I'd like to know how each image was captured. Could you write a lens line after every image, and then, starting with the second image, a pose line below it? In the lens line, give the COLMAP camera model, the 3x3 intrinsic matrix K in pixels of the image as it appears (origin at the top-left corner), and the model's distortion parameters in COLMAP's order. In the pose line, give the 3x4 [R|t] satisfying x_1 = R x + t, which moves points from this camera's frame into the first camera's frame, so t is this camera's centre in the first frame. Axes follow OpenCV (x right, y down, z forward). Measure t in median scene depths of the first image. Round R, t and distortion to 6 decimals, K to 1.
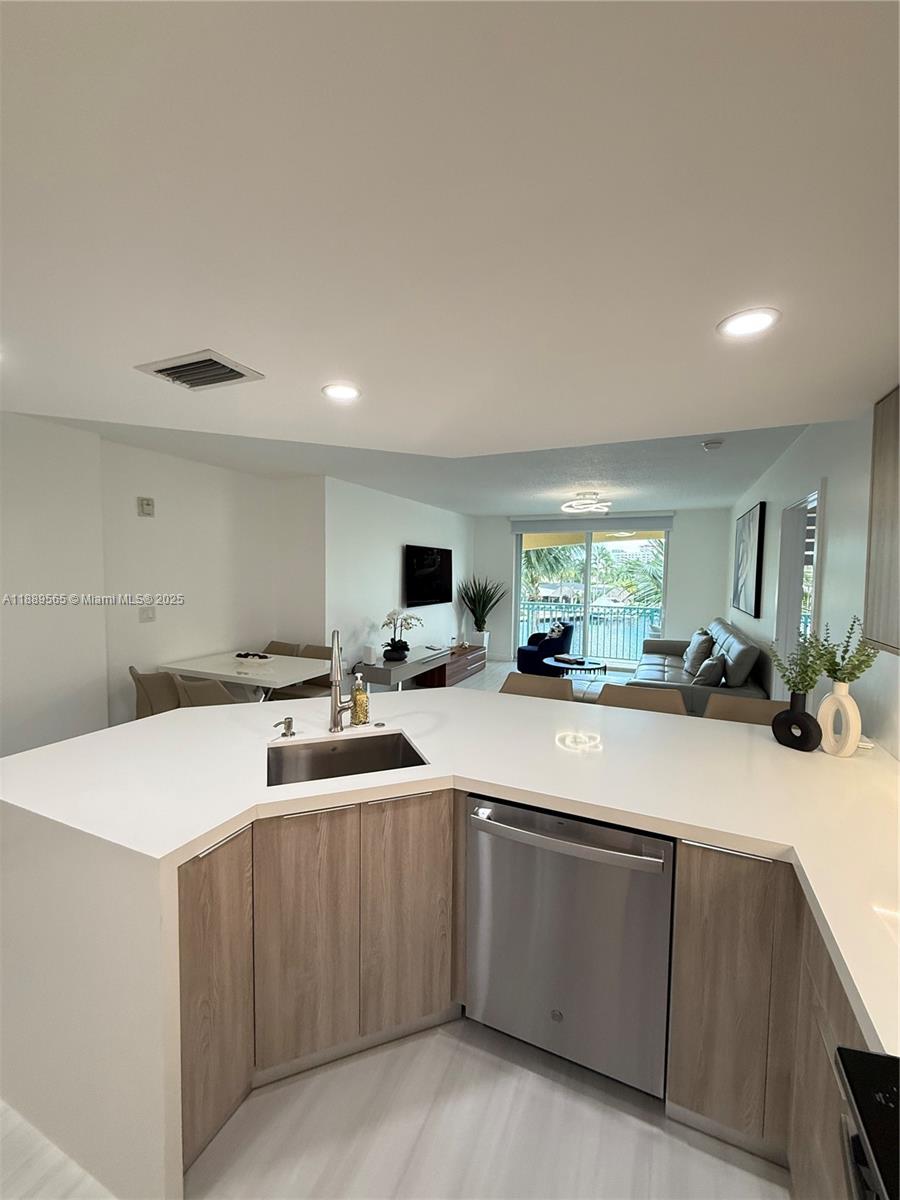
lens RADIAL K [[479.9, 0, 451.2], [0, 479.9, 596.7], [0, 0, 1]] dist [-0.001037, 0.000084]
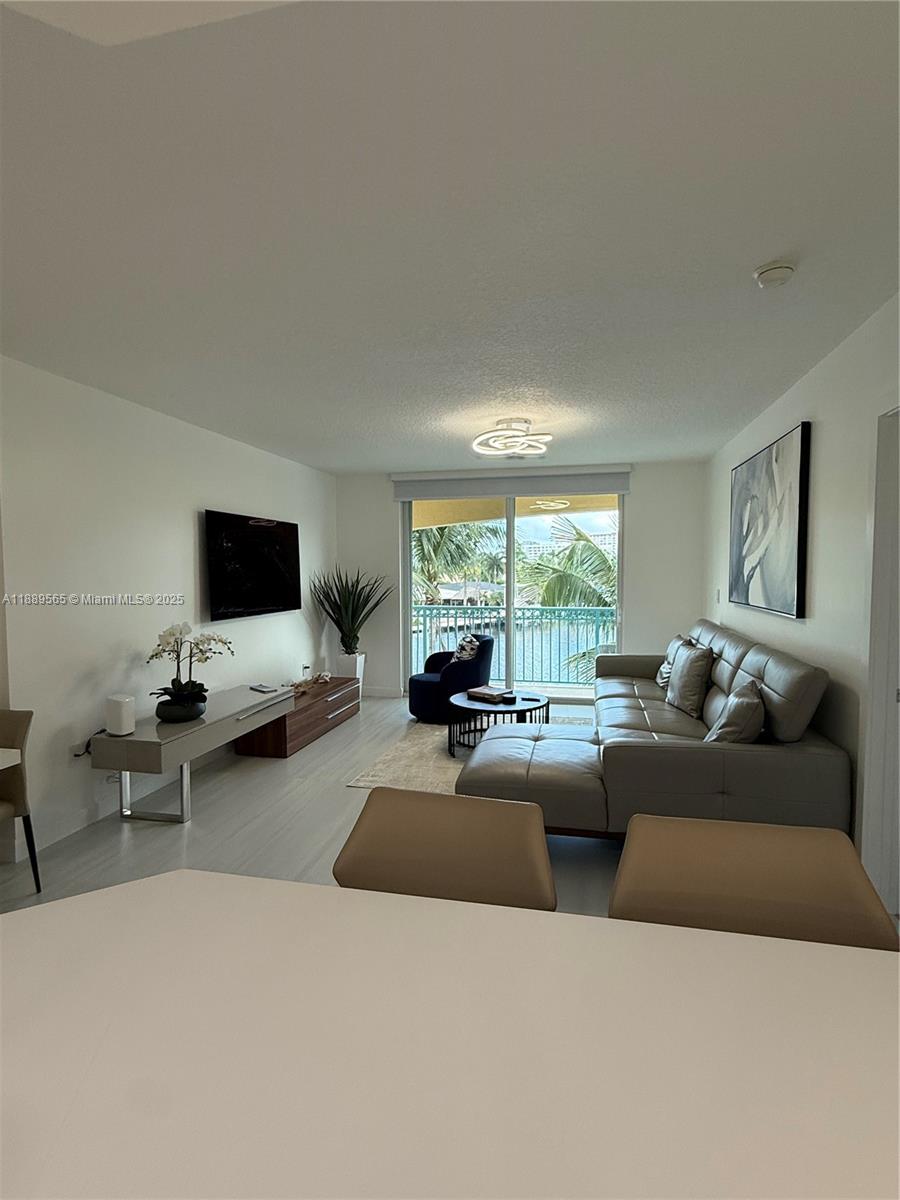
lens RADIAL K [[599.0, 0, 450.0], [0, 599.0, 600.0], [0, 0, 1]] dist [0.023373, 0.000011]
pose [[0.979693, -0.029515, 0.198319, 0.038401], [0.030028, 0.999549, 0.000420, 0.005240], [-0.198242, 0.005544, 0.980137, 0.216393]]
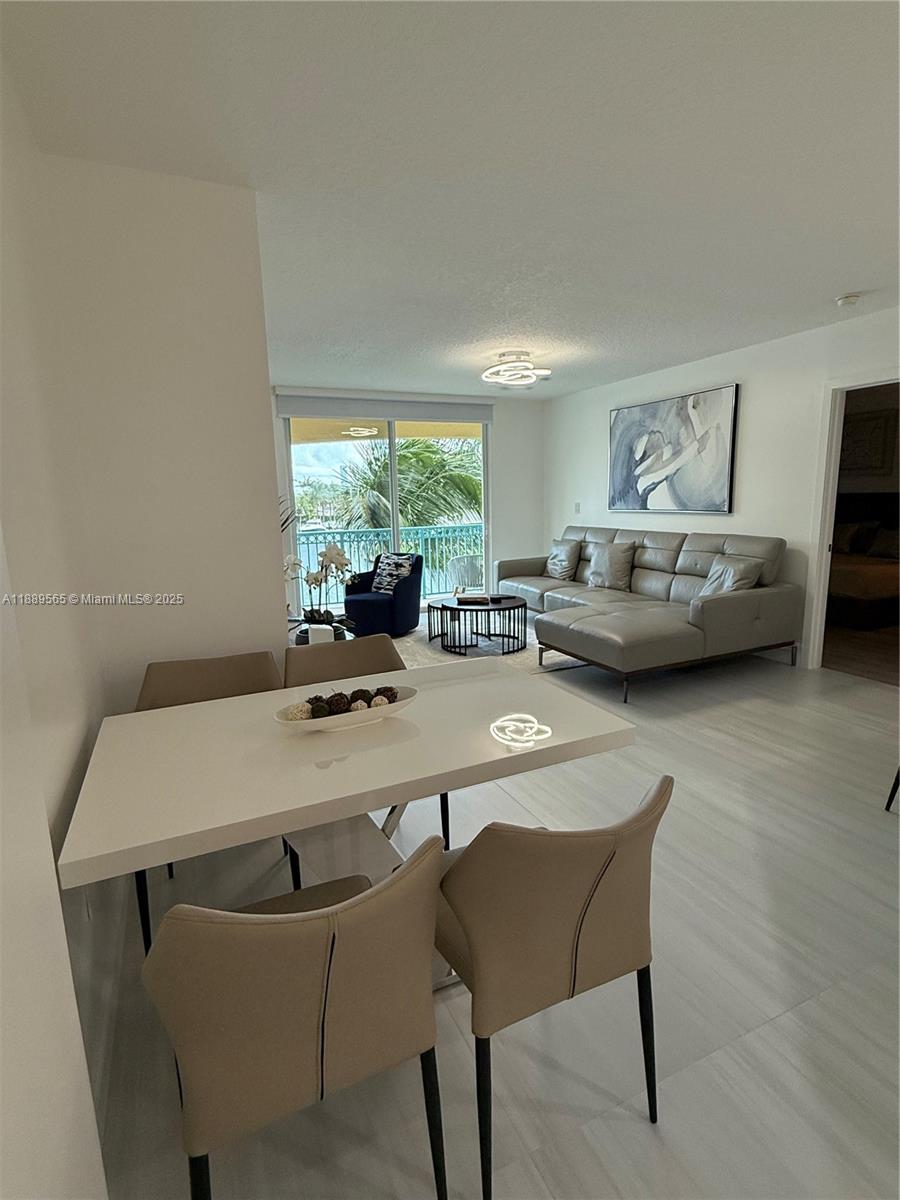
lens RADIAL K [[599.0, 0, 450.0], [0, 599.0, 600.0], [0, 0, 1]] dist [0.023373, 0.000011]
pose [[0.656322, -0.162954, 0.736673, -0.363572], [0.074973, 0.985651, 0.151233, -0.003765], [-0.750747, -0.044027, 0.659122, 0.377315]]
